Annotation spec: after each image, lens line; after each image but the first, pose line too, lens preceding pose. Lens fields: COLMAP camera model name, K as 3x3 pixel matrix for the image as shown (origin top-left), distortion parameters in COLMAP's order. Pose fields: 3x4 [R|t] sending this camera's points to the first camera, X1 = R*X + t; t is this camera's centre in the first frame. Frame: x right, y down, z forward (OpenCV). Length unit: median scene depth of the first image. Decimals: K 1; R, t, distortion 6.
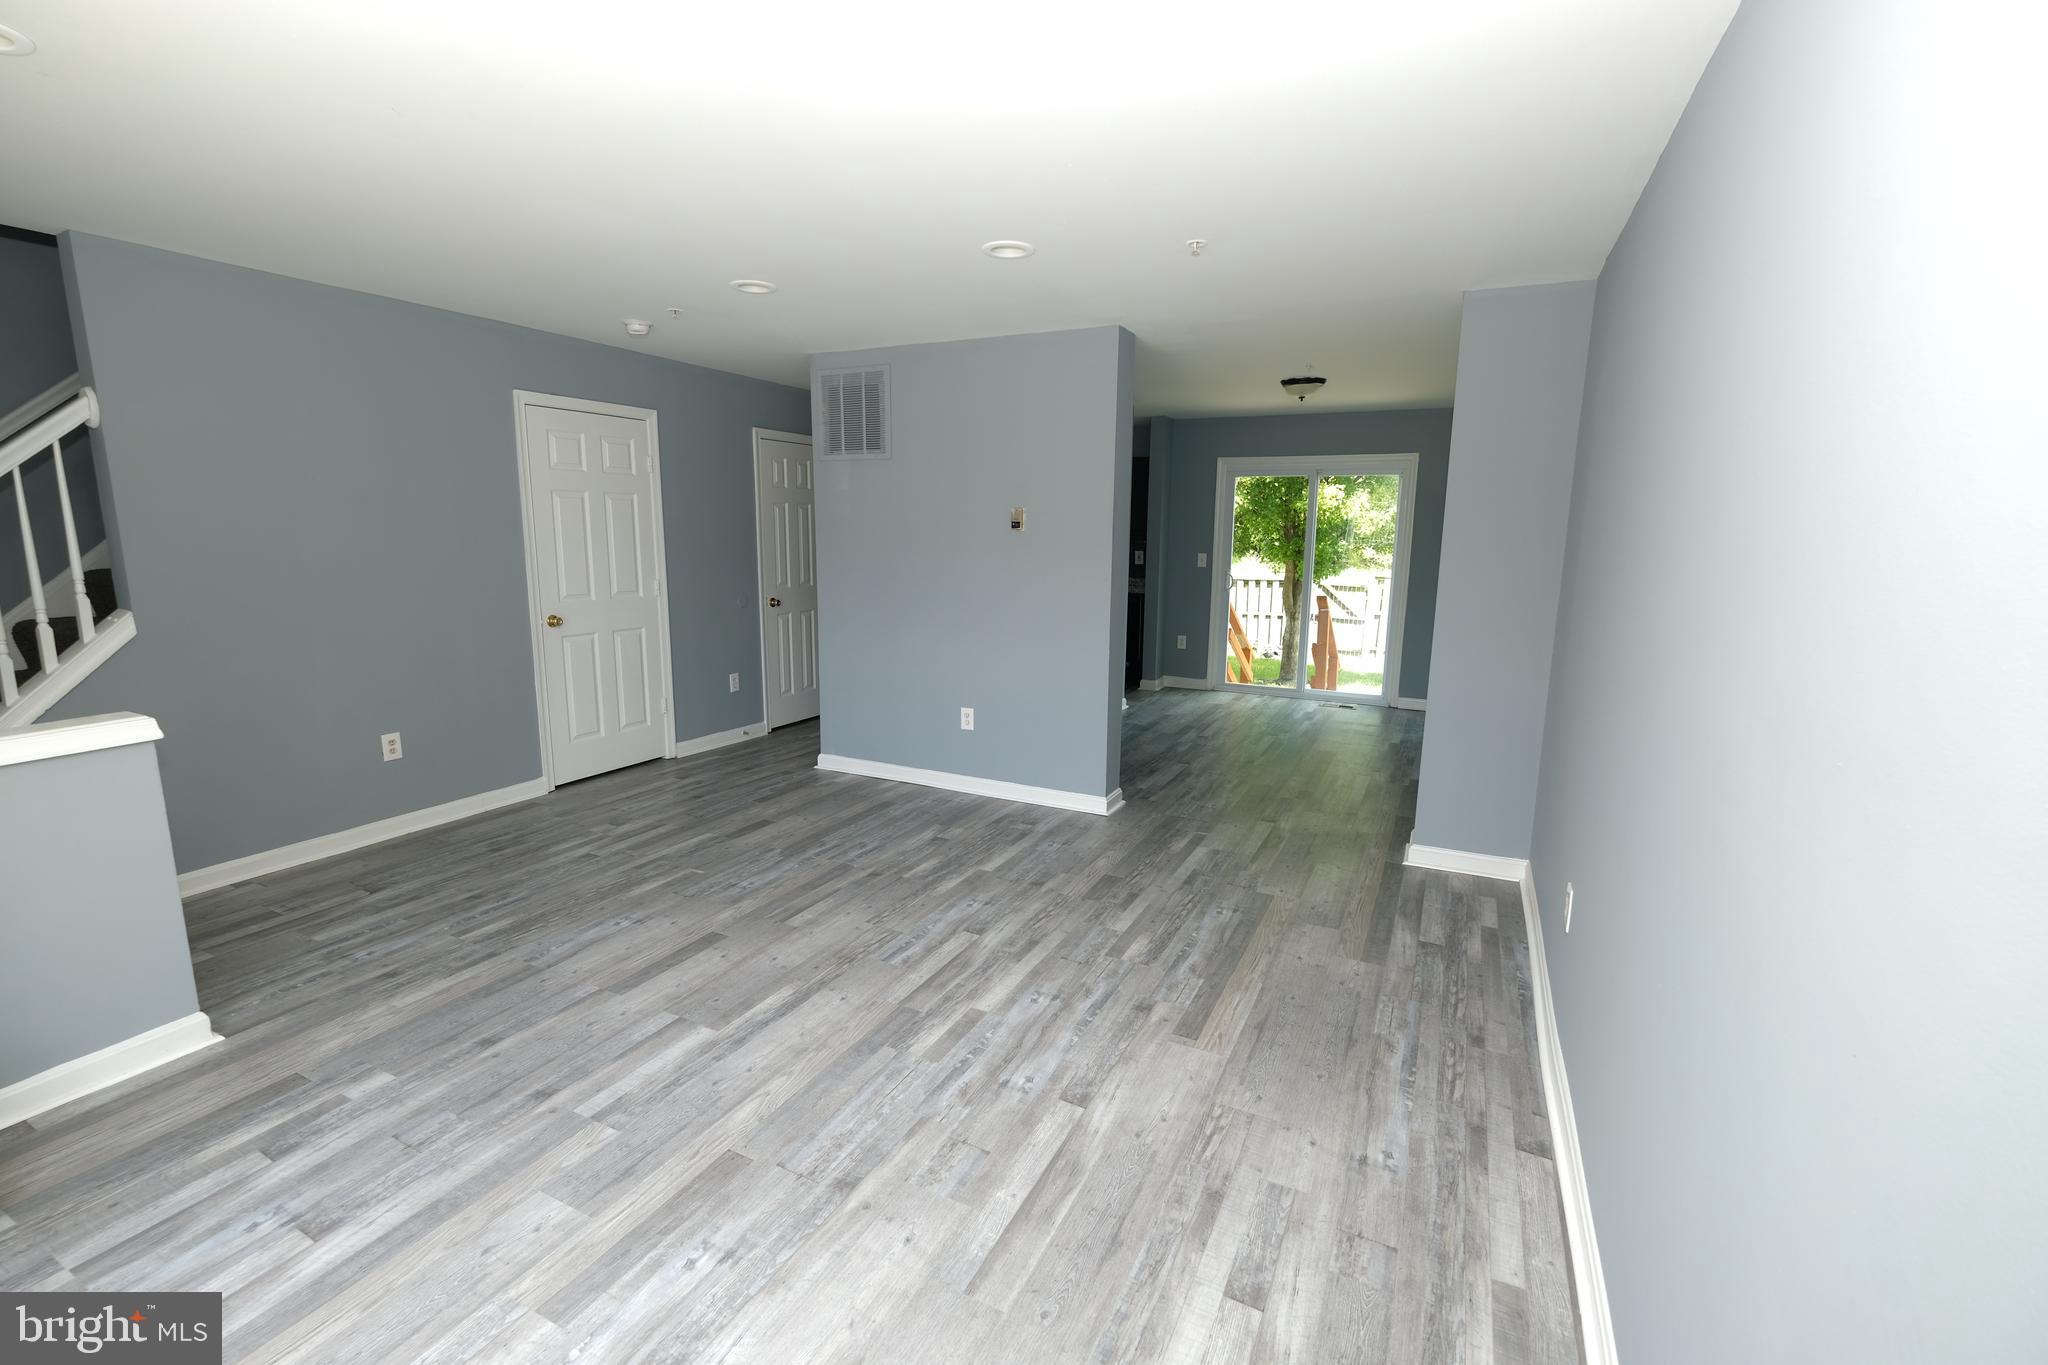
lens RADIAL K [[885.2, 0, 1025.0], [0, 885.2, 681.7], [0, 0, 1]] dist [-0.004953, -0.000478]
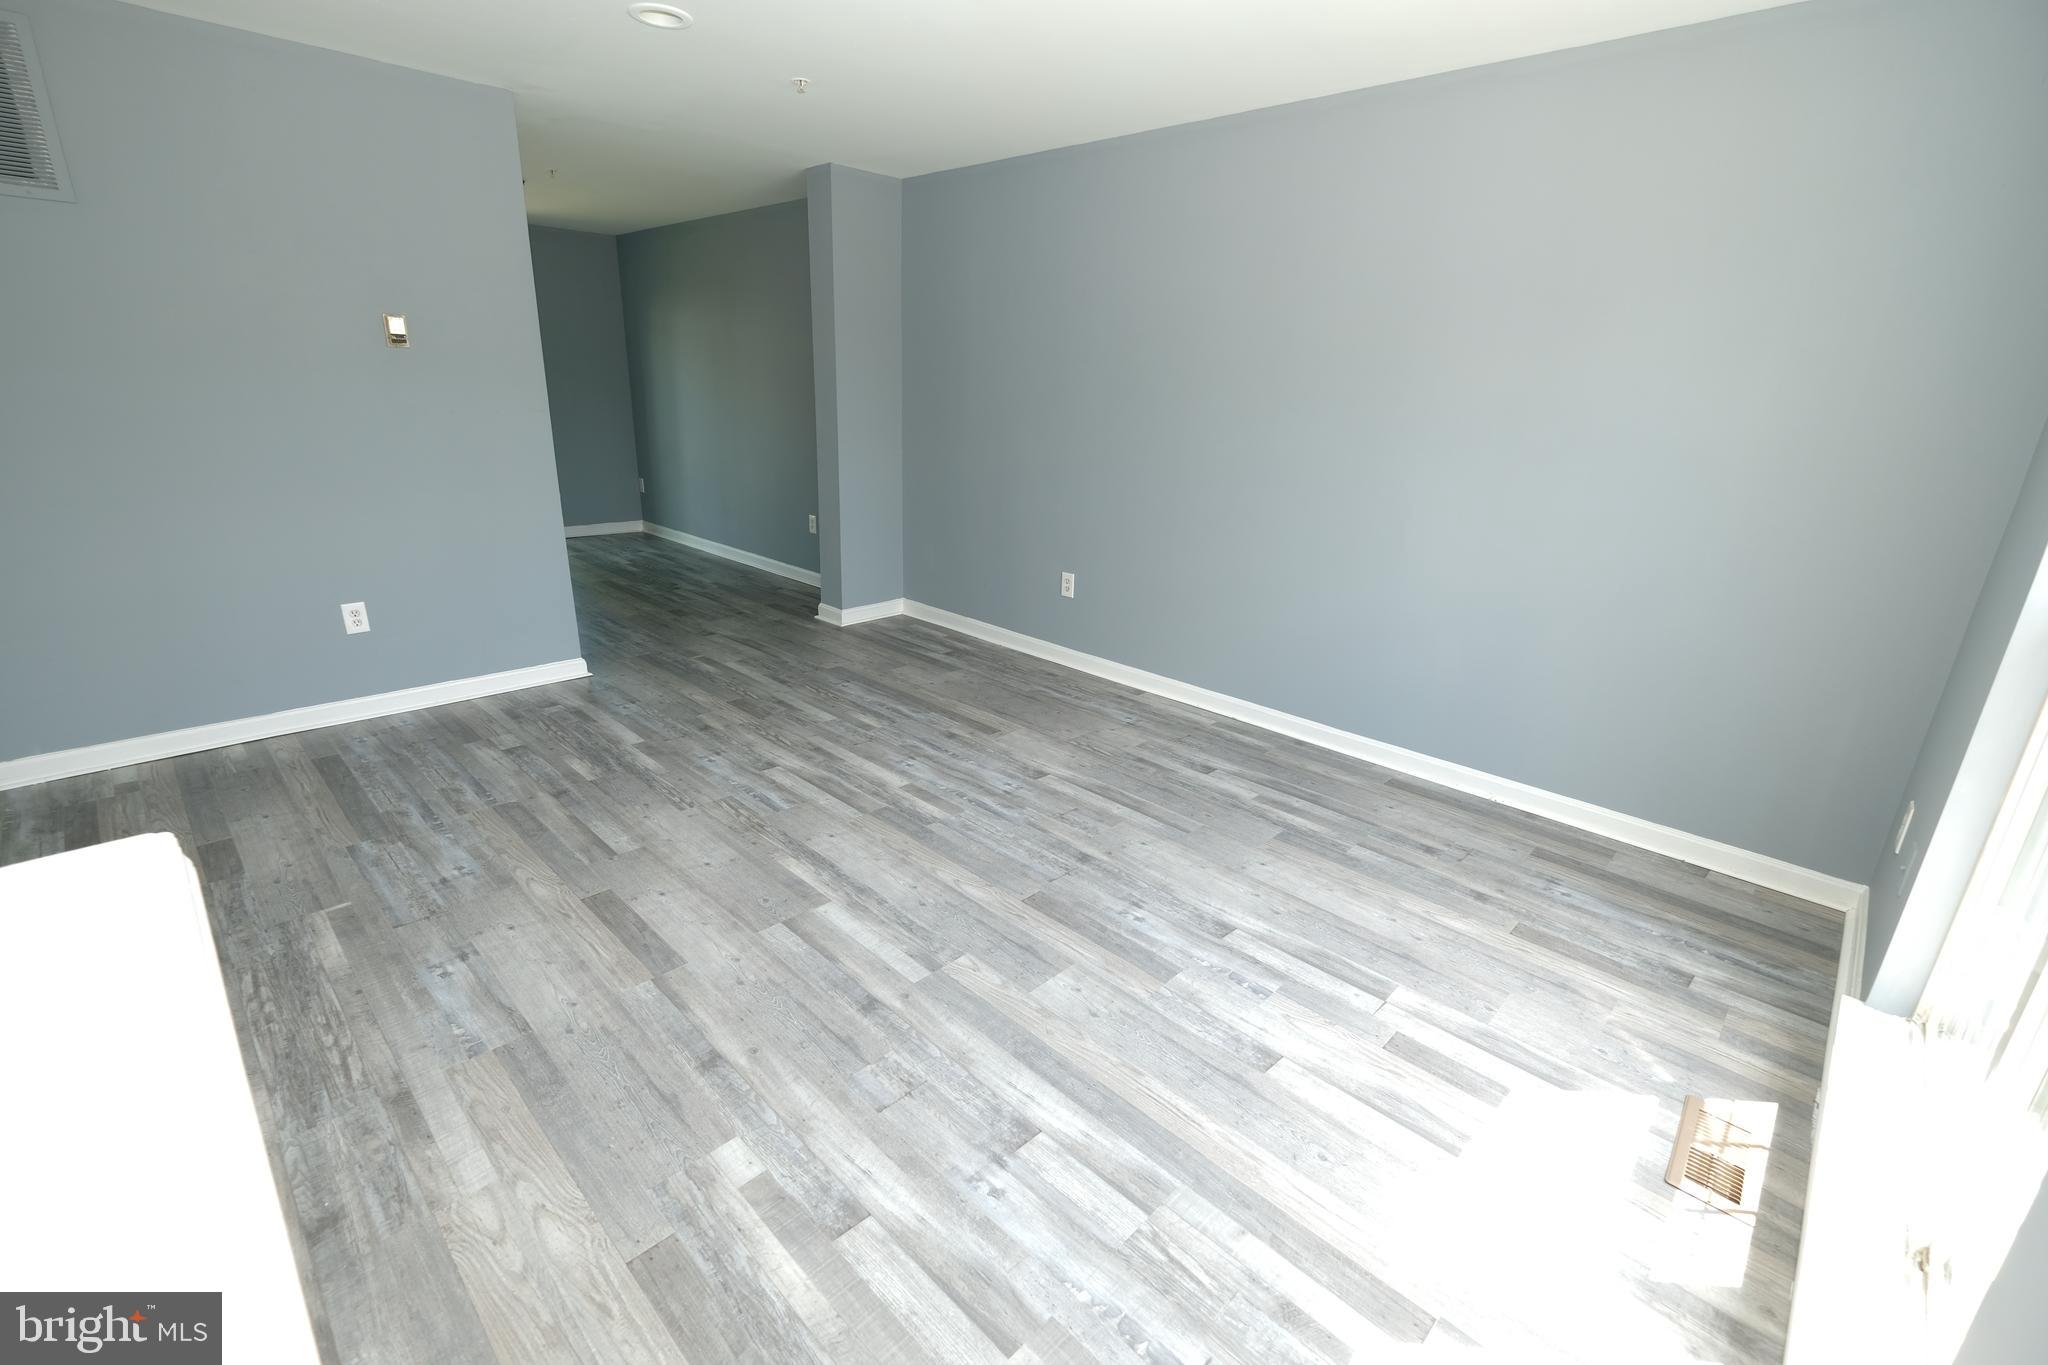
lens RADIAL K [[885.2, 0, 1027.1], [0, 885.2, 681.7], [0, 0, 1]] dist [-0.004953, -0.000478]
pose [[0.304781, -0.305671, 0.902039, -0.834393], [0.132877, 0.951484, 0.277530, -0.052229], [-0.943108, 0.035274, 0.330611, 0.371111]]
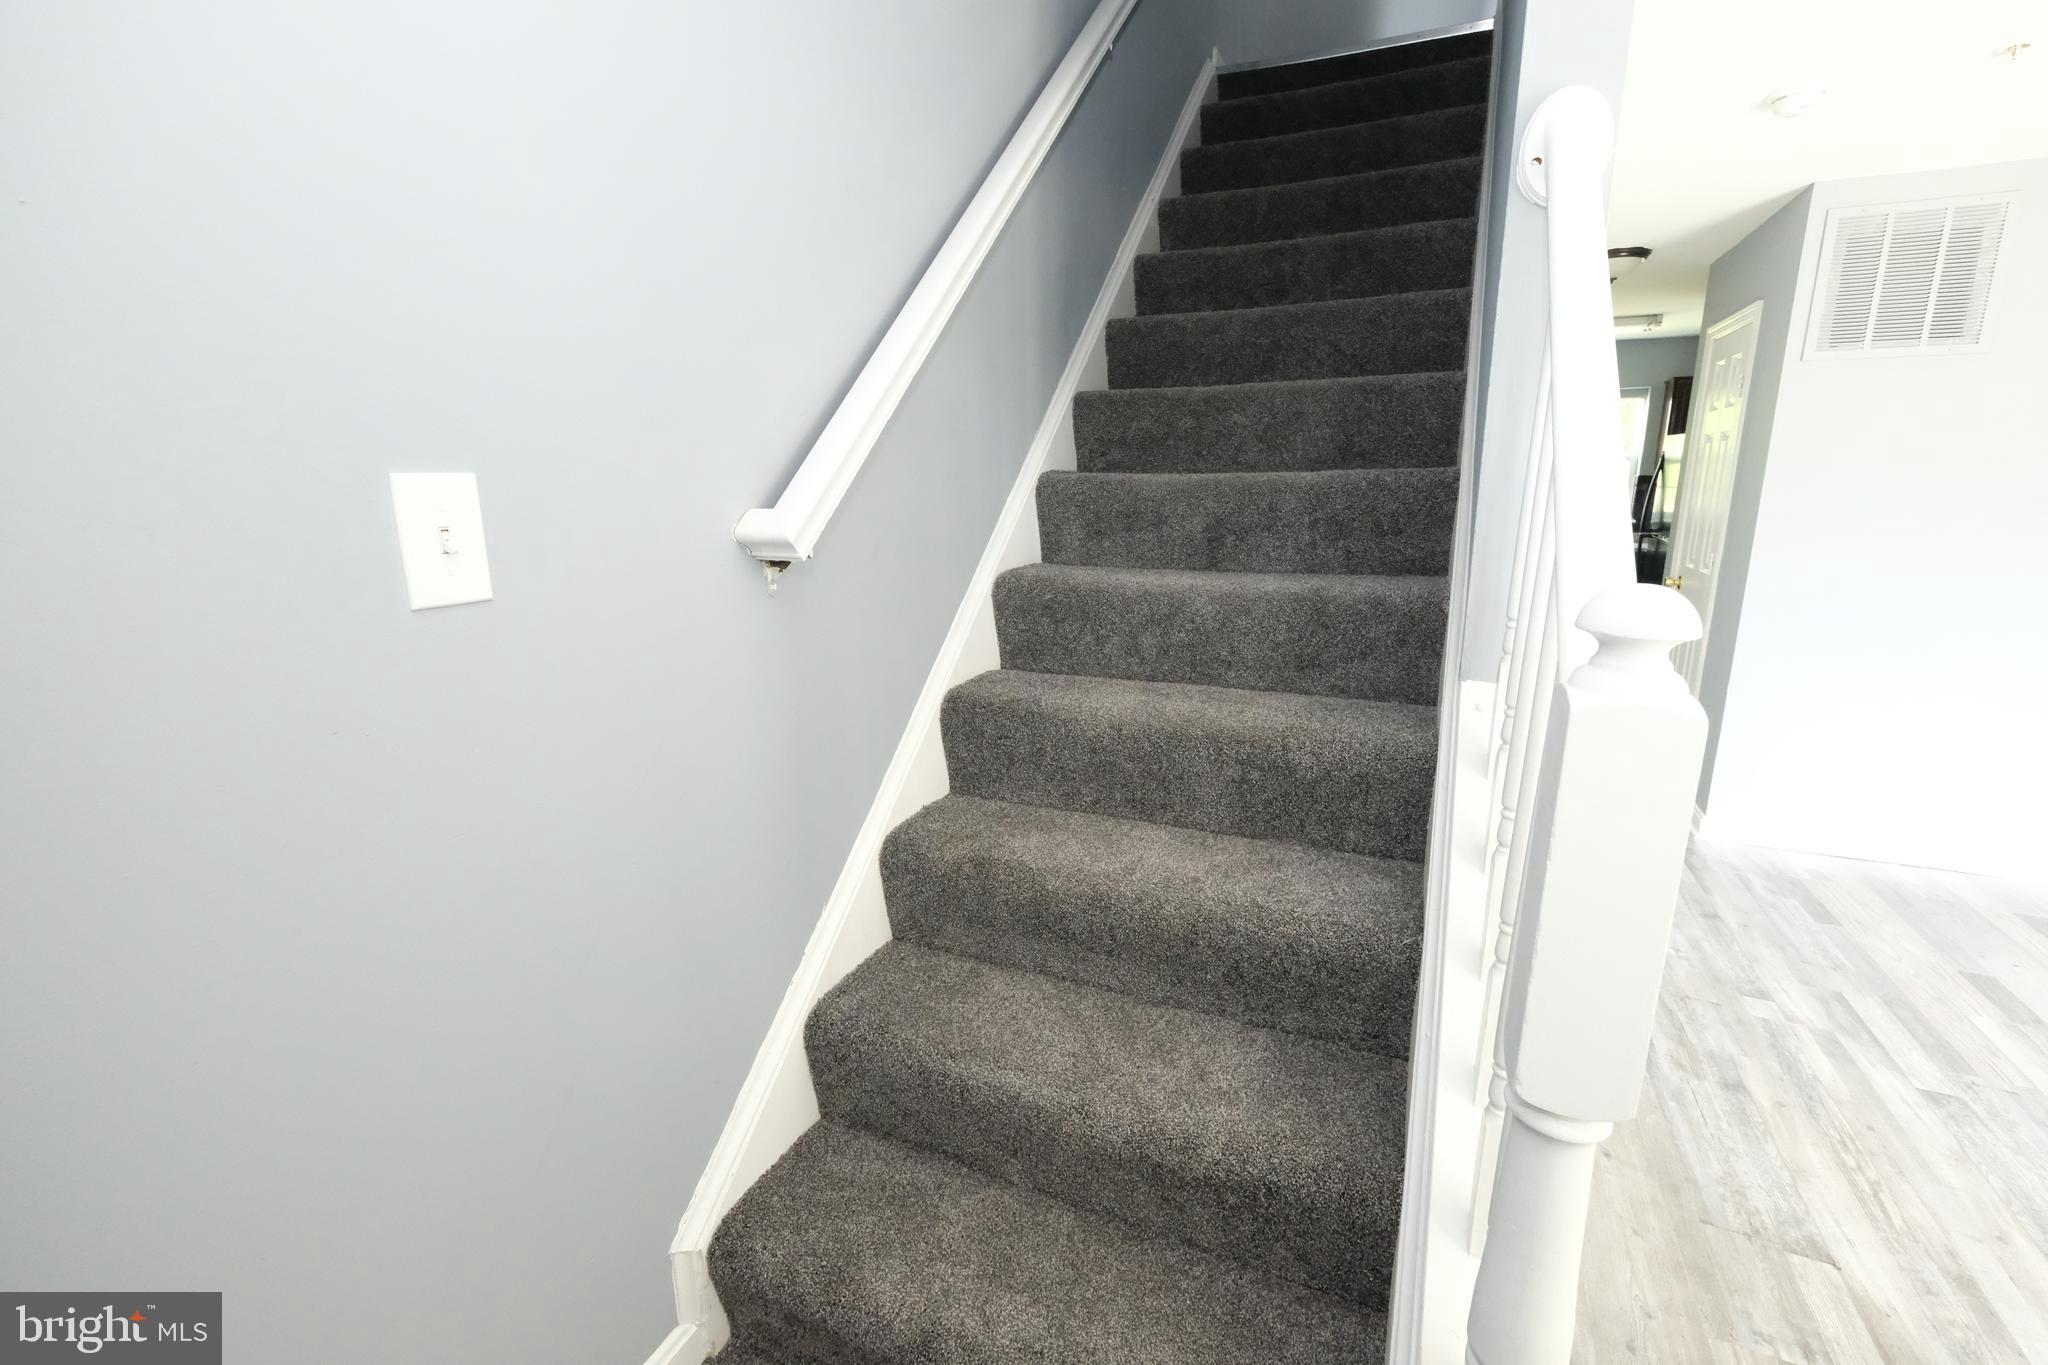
lens RADIAL K [[885.2, 0, 1019.3], [0, 885.2, 677.4], [0, 0, 1]] dist [-0.004953, -0.000478]
pose [[0.999322, -0.026413, 0.025664, -1.240279], [0.025142, 0.998499, 0.048653, -0.110071], [-0.026911, -0.047974, 0.998486, 0.594064]]
